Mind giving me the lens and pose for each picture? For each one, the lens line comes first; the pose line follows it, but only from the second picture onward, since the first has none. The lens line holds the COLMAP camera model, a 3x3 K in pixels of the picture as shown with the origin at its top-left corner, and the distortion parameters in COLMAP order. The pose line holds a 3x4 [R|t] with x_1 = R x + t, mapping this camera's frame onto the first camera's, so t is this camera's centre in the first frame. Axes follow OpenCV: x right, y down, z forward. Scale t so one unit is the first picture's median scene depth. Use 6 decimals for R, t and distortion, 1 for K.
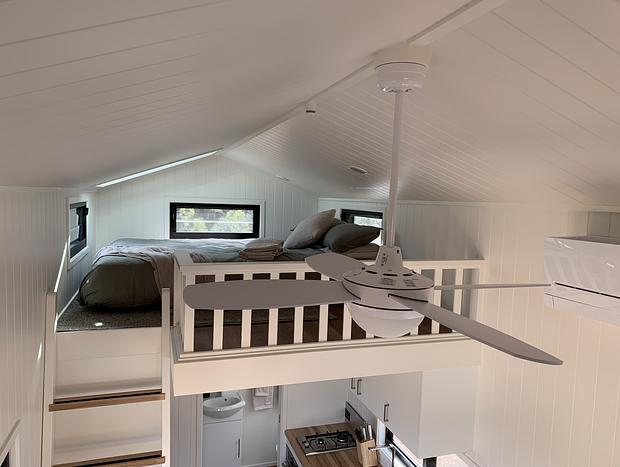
lens RADIAL K [[463.7, 0, 323.1], [0, 463.7, 235.7], [0, 0, 1]] dist [-0.000203, -0.001519]
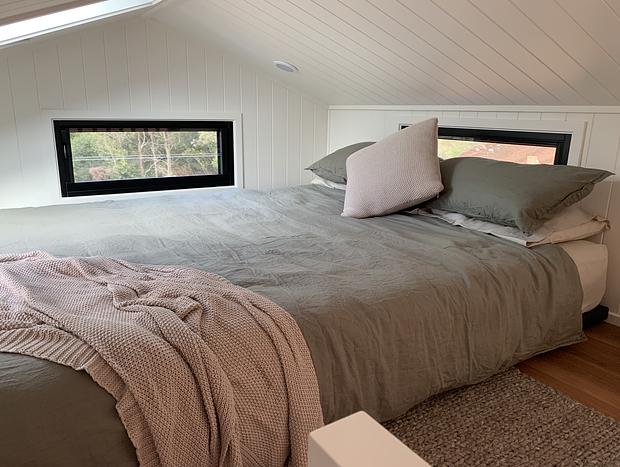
lens RADIAL K [[476.8, 0, 310.0], [0, 476.8, 233.5], [0, 0, 1]] dist [0.002159, -0.004265]
pose [[0.972698, -0.073666, 0.220071, -0.190246], [0.033833, 0.983165, 0.179561, -0.036319], [-0.229594, -0.167213, 0.958815, 0.454443]]
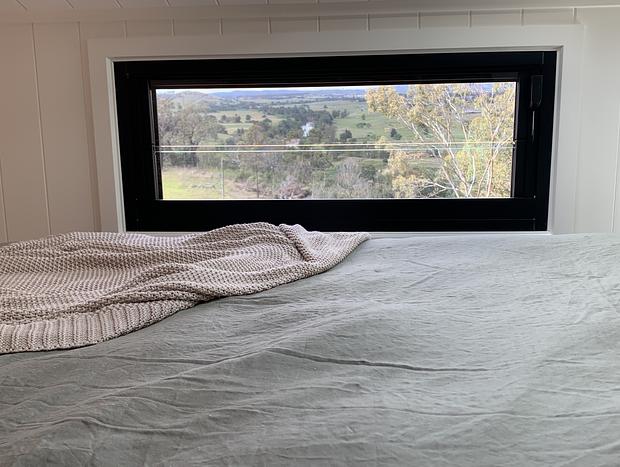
lens RADIAL K [[670.7, 0, 310.0], [0, 670.7, 233.5], [0, 0, 1]] dist [0.048585, -0.024330]
pose [[0.908504, 0.028887, -0.416878, -0.116679], [0.014505, 0.994827, 0.100547, -0.022579], [0.417625, -0.097394, 0.903384, 0.743189]]
